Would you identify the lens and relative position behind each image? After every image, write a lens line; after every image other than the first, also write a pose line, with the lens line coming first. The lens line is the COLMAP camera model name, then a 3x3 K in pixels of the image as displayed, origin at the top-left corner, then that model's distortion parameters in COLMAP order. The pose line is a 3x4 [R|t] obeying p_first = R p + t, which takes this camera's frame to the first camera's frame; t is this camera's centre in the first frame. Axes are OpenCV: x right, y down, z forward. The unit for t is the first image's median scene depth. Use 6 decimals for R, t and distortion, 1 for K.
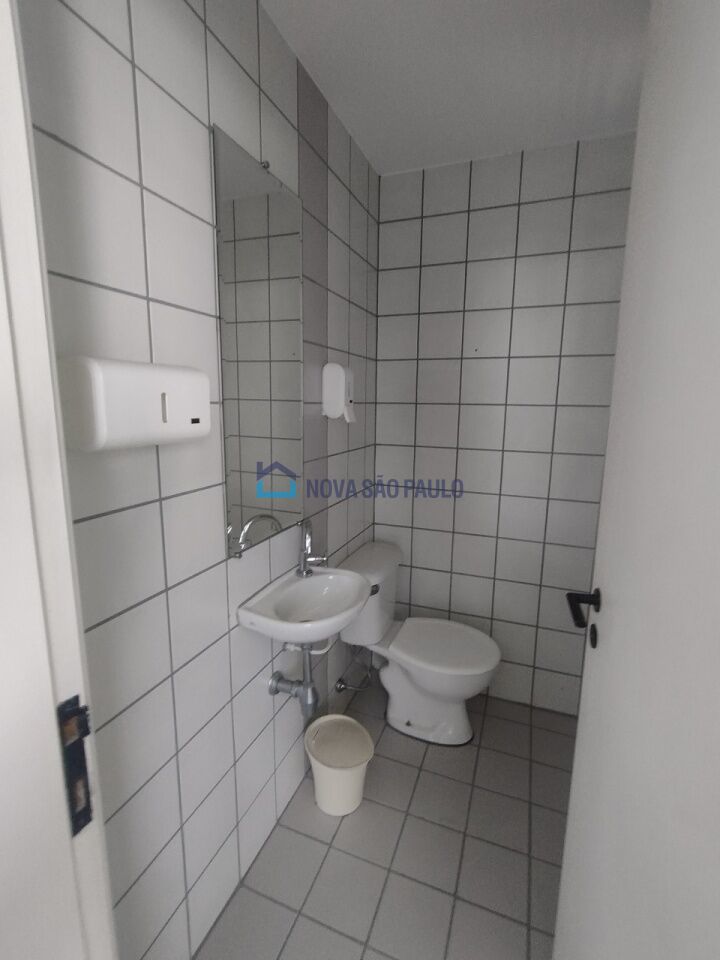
lens RADIAL K [[433.4, 0, 365.8], [0, 433.4, 478.7], [0, 0, 1]] dist [-0.001029, -0.000554]
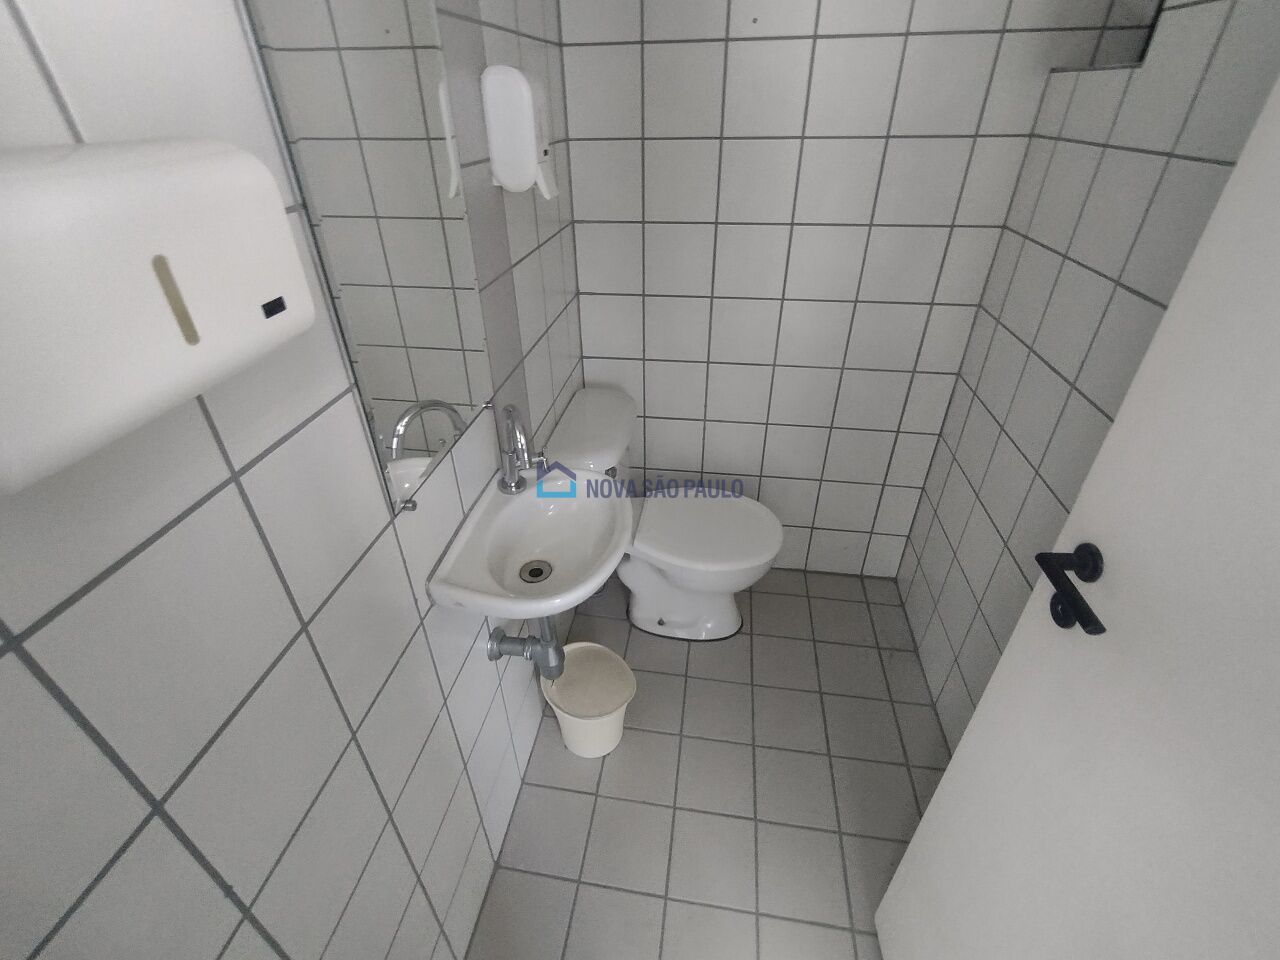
lens RADIAL K [[577.2, 0, 628.4], [0, 577.2, 481.6], [0, 0, 1]] dist [0.009137, -0.012825]
pose [[0.978797, -0.136587, 0.152642, -0.097766], [0.065467, 0.914733, 0.398720, -0.089911], [-0.194087, -0.380273, 0.904280, 0.221557]]
